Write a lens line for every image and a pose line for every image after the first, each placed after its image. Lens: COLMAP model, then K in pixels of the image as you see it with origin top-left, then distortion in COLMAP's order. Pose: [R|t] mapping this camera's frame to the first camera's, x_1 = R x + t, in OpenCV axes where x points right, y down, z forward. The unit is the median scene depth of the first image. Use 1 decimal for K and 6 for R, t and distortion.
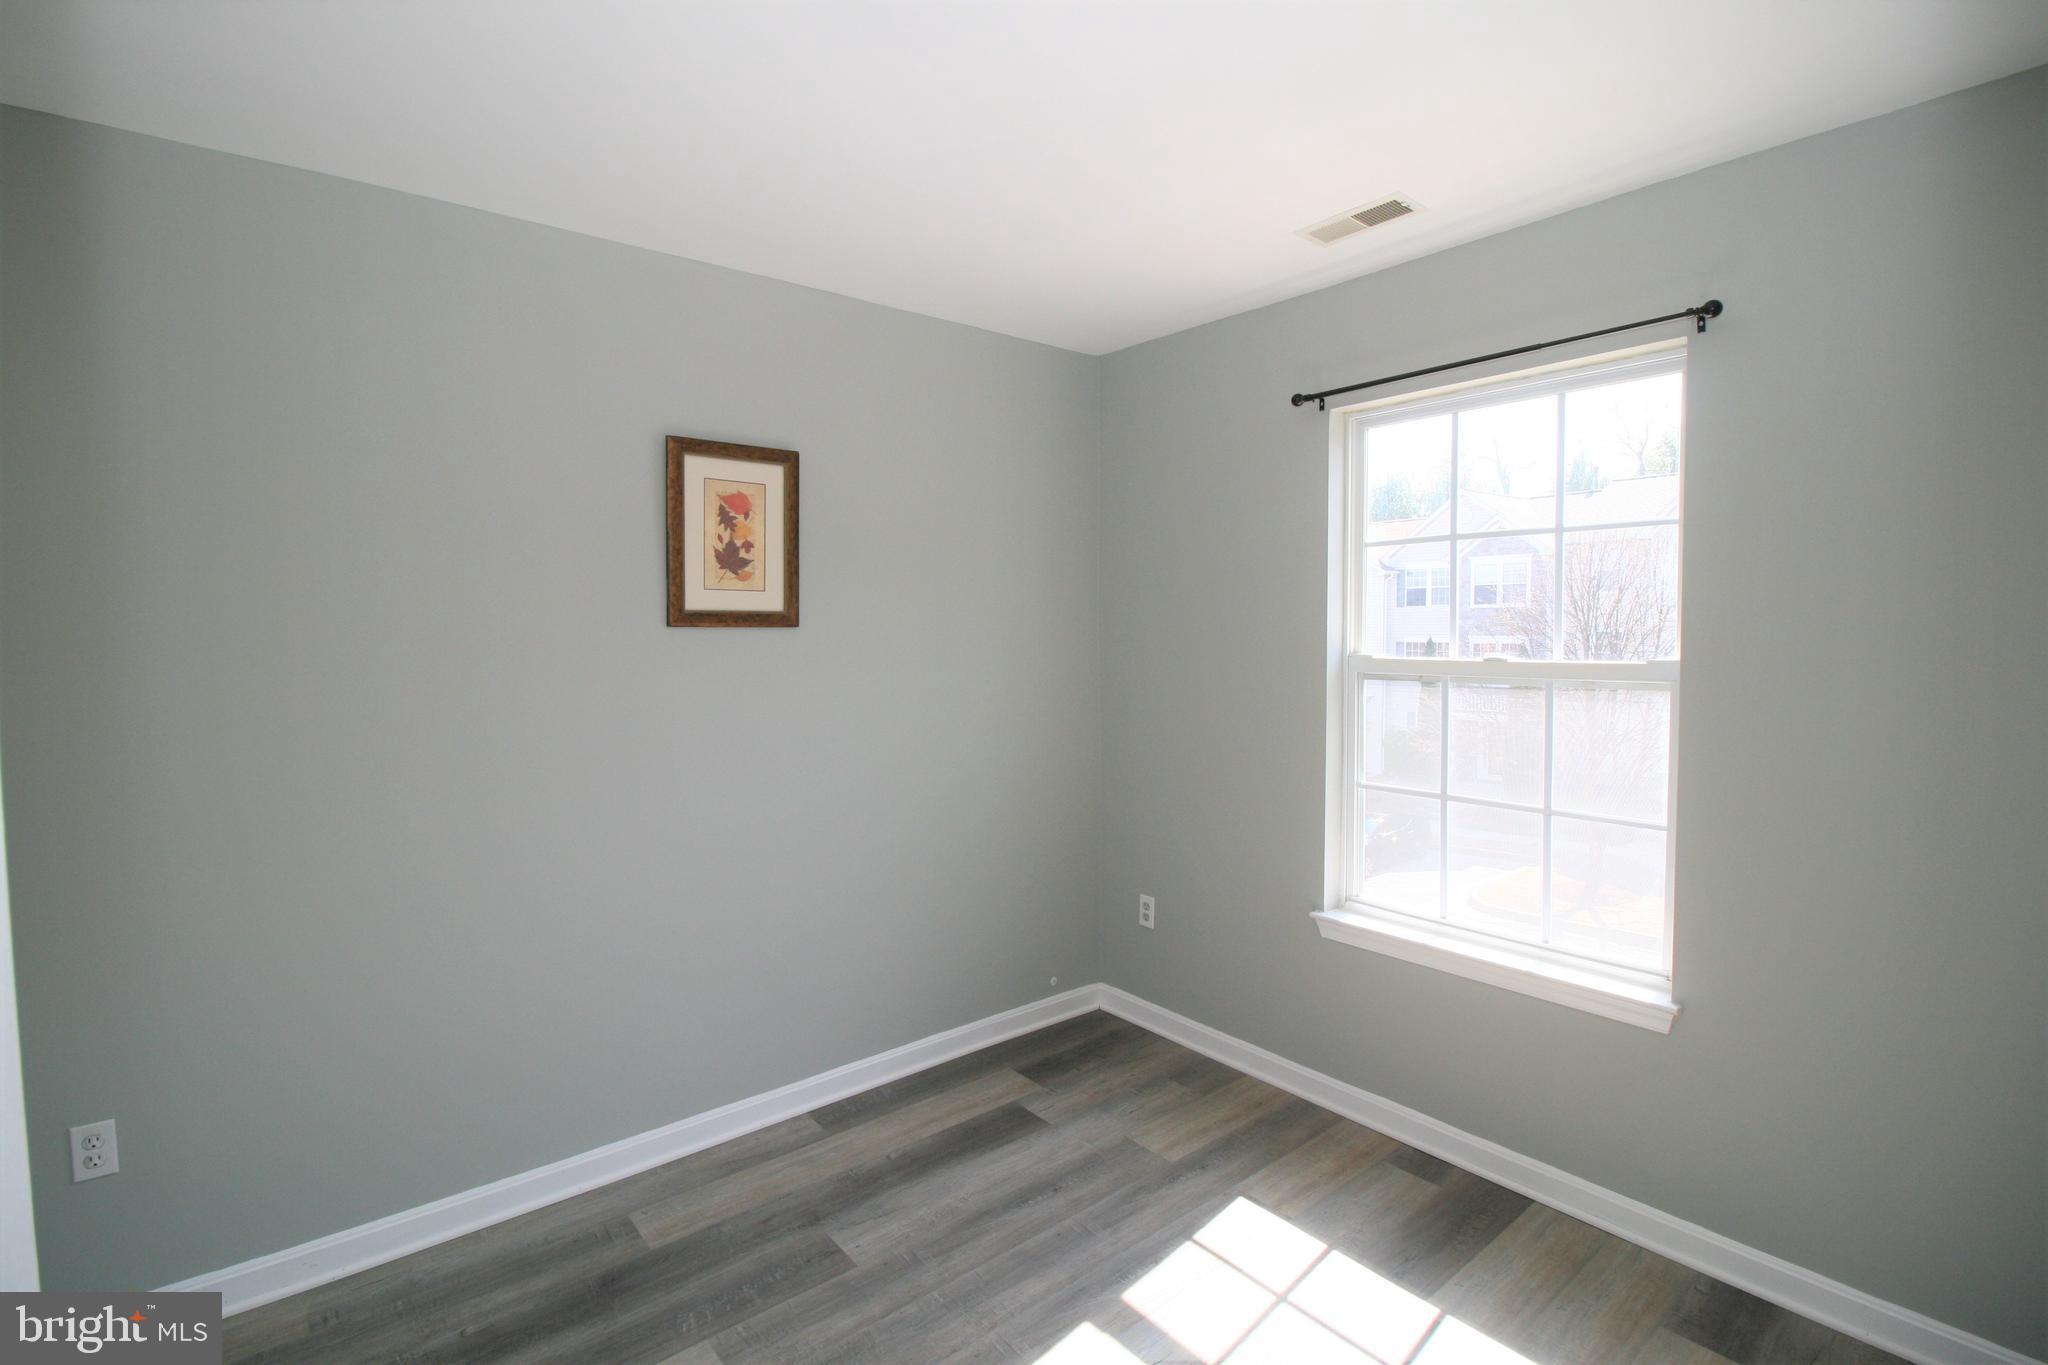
lens RADIAL K [[950.6, 0, 1027.7], [0, 950.6, 673.7], [0, 0, 1]] dist [-0.002416, -0.010360]
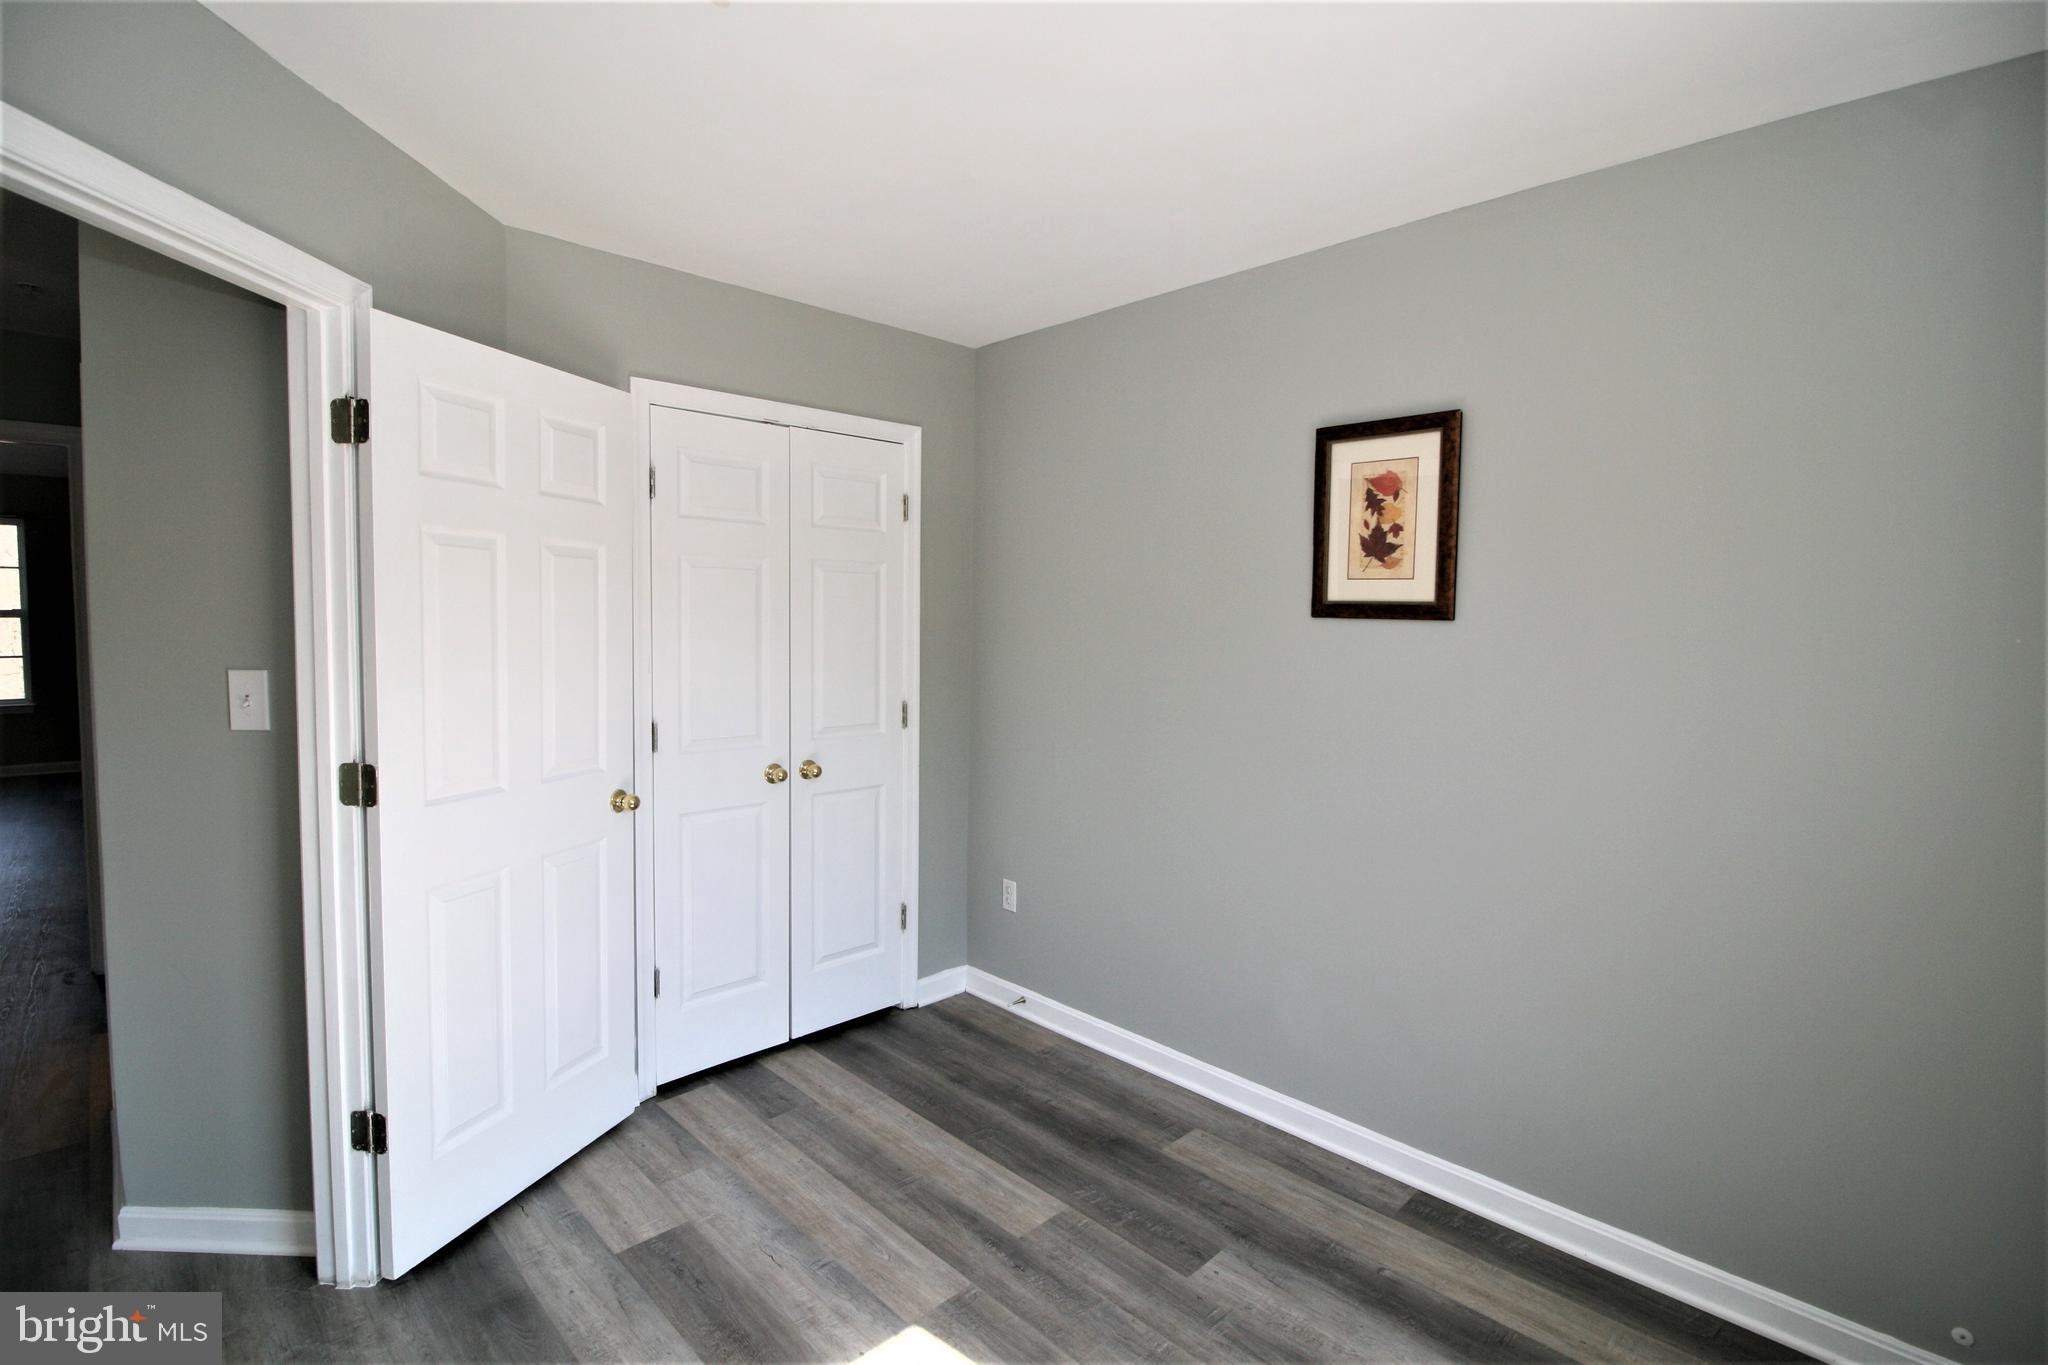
lens RADIAL K [[950.6, 0, 1008.5], [0, 950.6, 677.9], [0, 0, 1]] dist [-0.002416, -0.010360]
pose [[0.080459, 0.071295, -0.994205, 0.597687], [-0.067324, 0.995550, 0.065943, -0.029228], [0.994482, 0.061628, 0.084901, 0.577635]]
